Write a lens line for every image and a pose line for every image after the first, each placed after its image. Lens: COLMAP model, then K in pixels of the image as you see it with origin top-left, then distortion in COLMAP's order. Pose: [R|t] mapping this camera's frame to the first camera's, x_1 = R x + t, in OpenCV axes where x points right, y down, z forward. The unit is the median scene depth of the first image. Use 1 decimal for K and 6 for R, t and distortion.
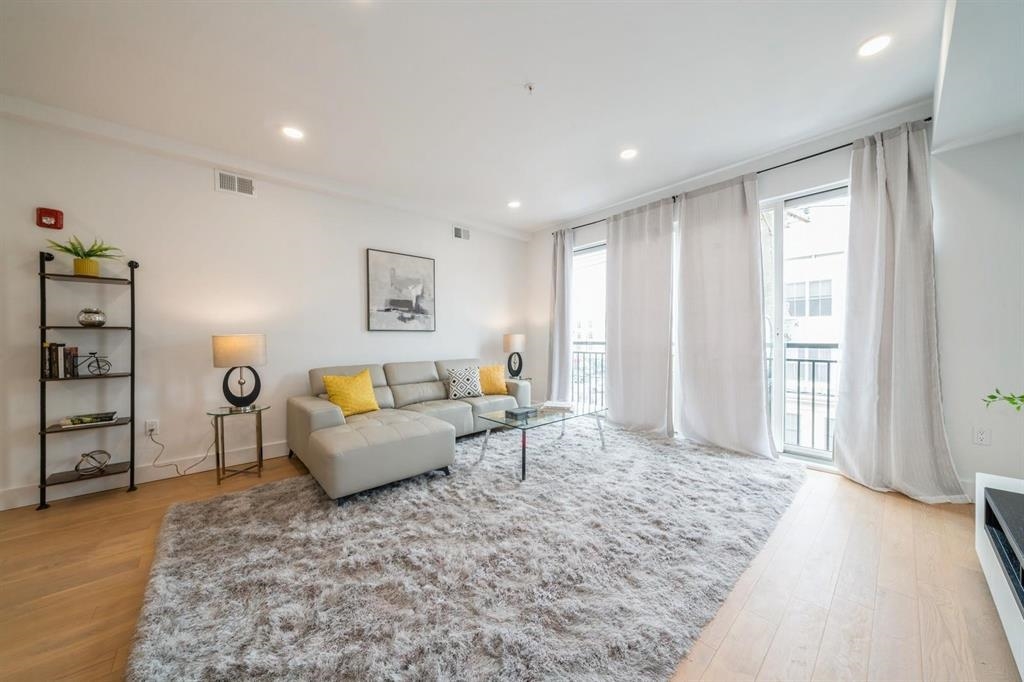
lens RADIAL K [[354.3, 0, 529.0], [0, 354.3, 339.2], [0, 0, 1]] dist [-0.000293, -0.000014]
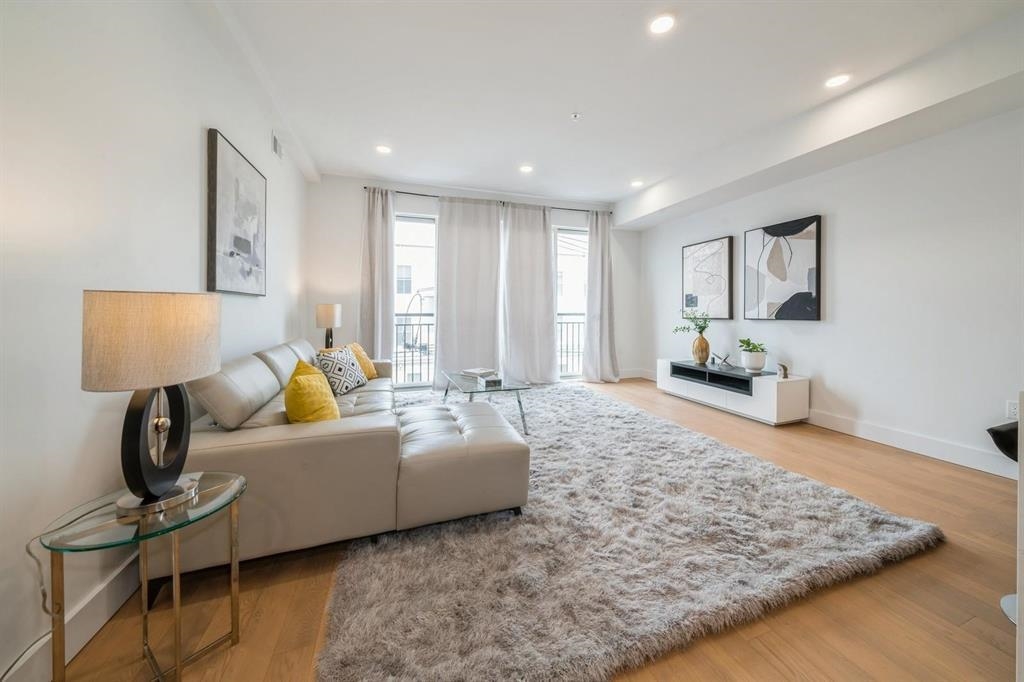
lens RADIAL K [[361.6, 0, 530.8], [0, 361.6, 310.4], [0, 0, 1]] dist [-0.000843, -0.000073]
pose [[0.378847, 0.004011, 0.925450, -0.735281], [0.002418, 0.999983, -0.005324, 0.006475], [-0.925456, 0.004255, 0.378831, 0.373178]]
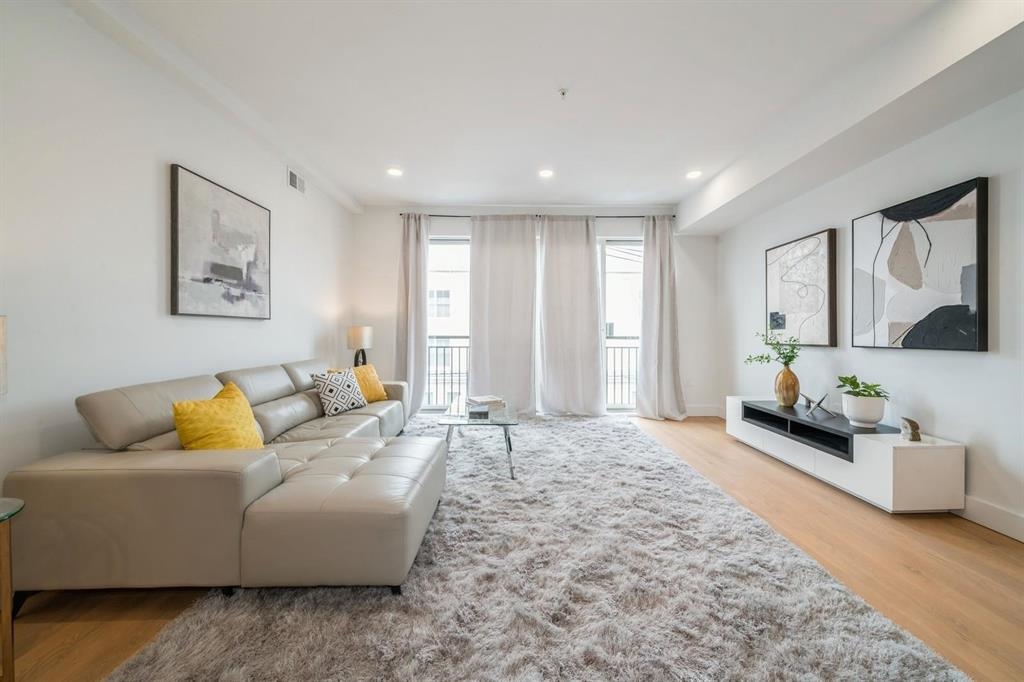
lens RADIAL K [[353.7, 0, 524.4], [0, 353.7, 330.4], [0, 0, 1]] dist [-0.001345, -0.000022]
pose [[0.653642, 0.010772, 0.756727, -0.496807], [-0.002104, 0.999921, -0.012416, 0.005292], [-0.756801, 0.006523, 0.653613, 0.233445]]
